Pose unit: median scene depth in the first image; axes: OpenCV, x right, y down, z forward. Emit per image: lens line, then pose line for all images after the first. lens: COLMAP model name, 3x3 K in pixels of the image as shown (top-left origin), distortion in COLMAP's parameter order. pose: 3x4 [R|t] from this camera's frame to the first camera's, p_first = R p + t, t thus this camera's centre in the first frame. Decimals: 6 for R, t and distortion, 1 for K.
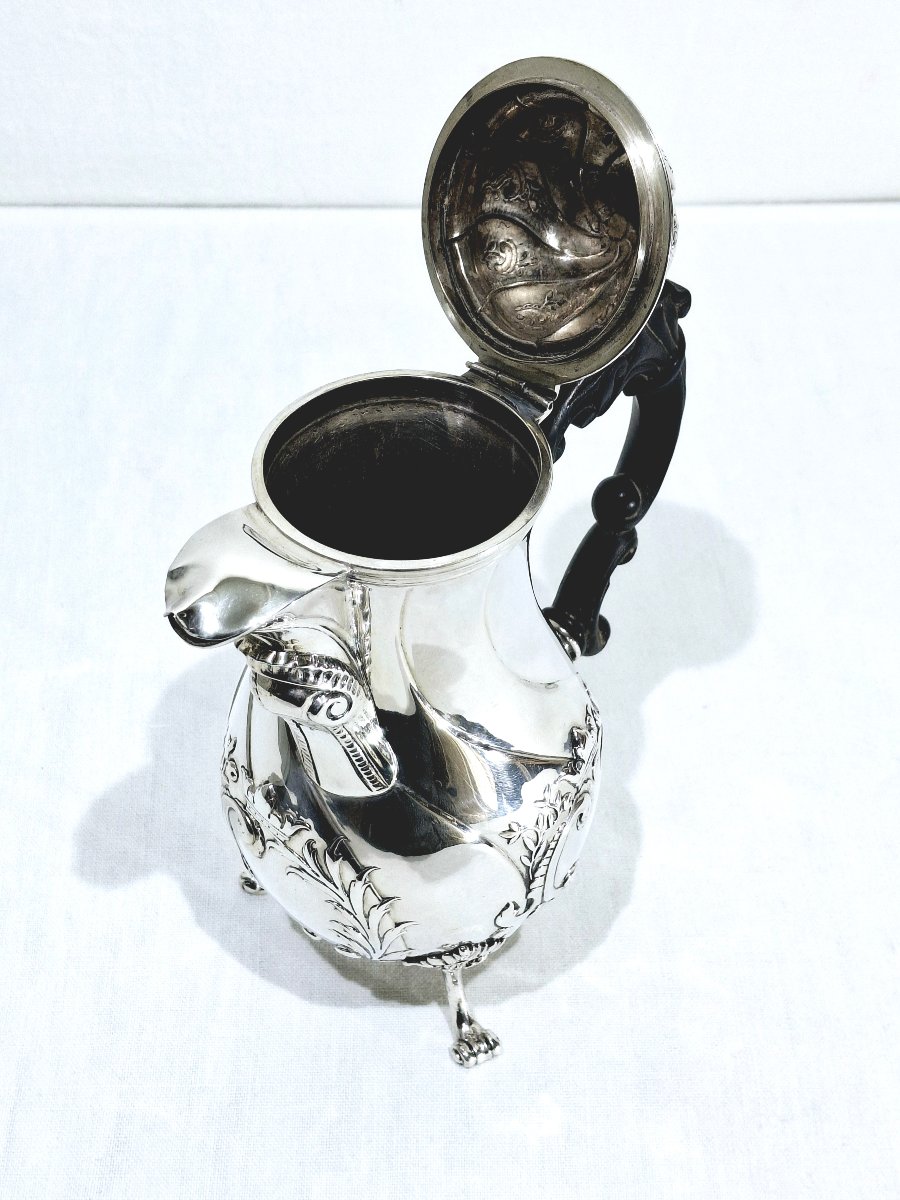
lens RADIAL K [[1784.2, 0, 451.4], [0, 1784.2, 590.3], [0, 0, 1]] dist [0.126614, 0.000000]
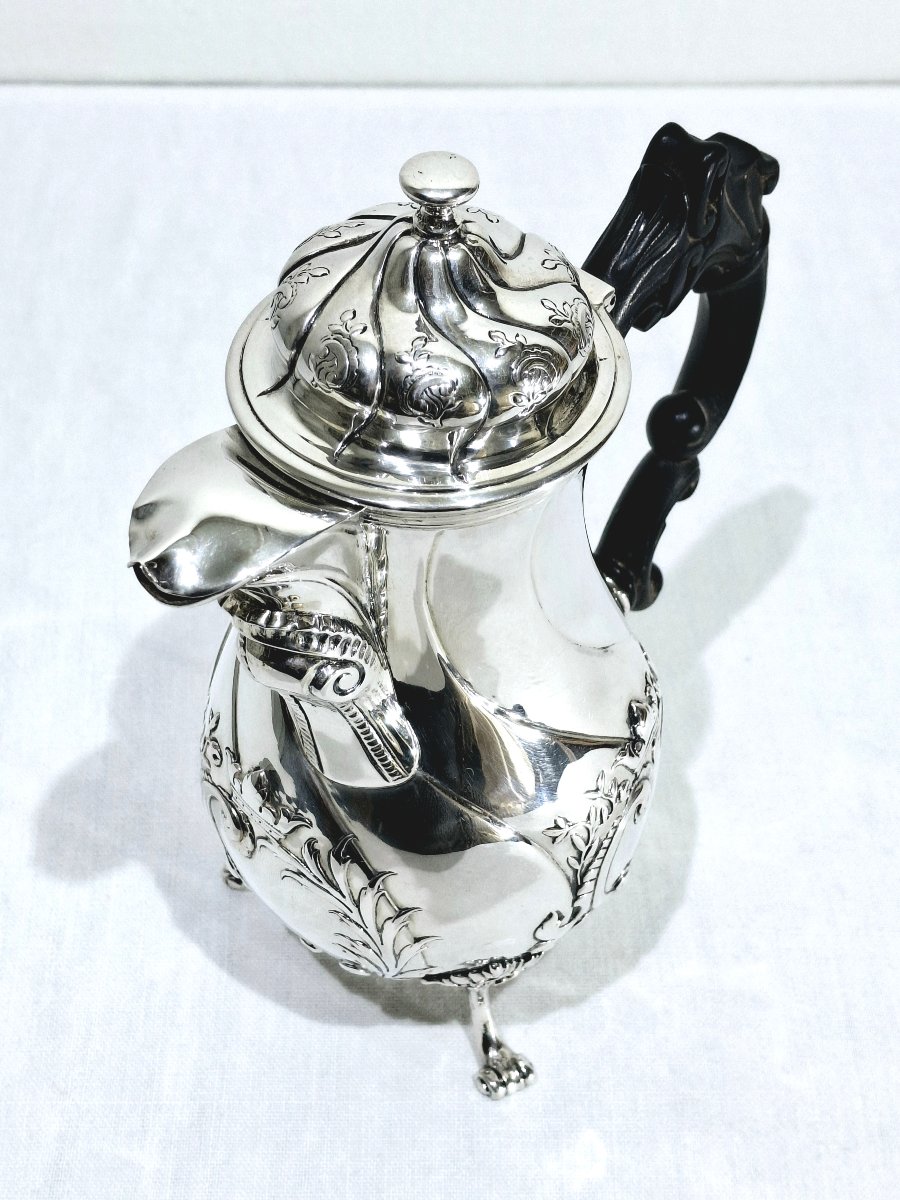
lens RADIAL K [[1784.2, 0, 430.1], [0, 1784.2, 600.6], [0, 0, 1]] dist [0.126614, 0.000000]
pose [[0.999997, -0.000674, 0.002346, -0.025667], [0.000581, 0.999221, 0.039466, -0.001206], [-0.002371, -0.039464, 0.999218, 0.183450]]
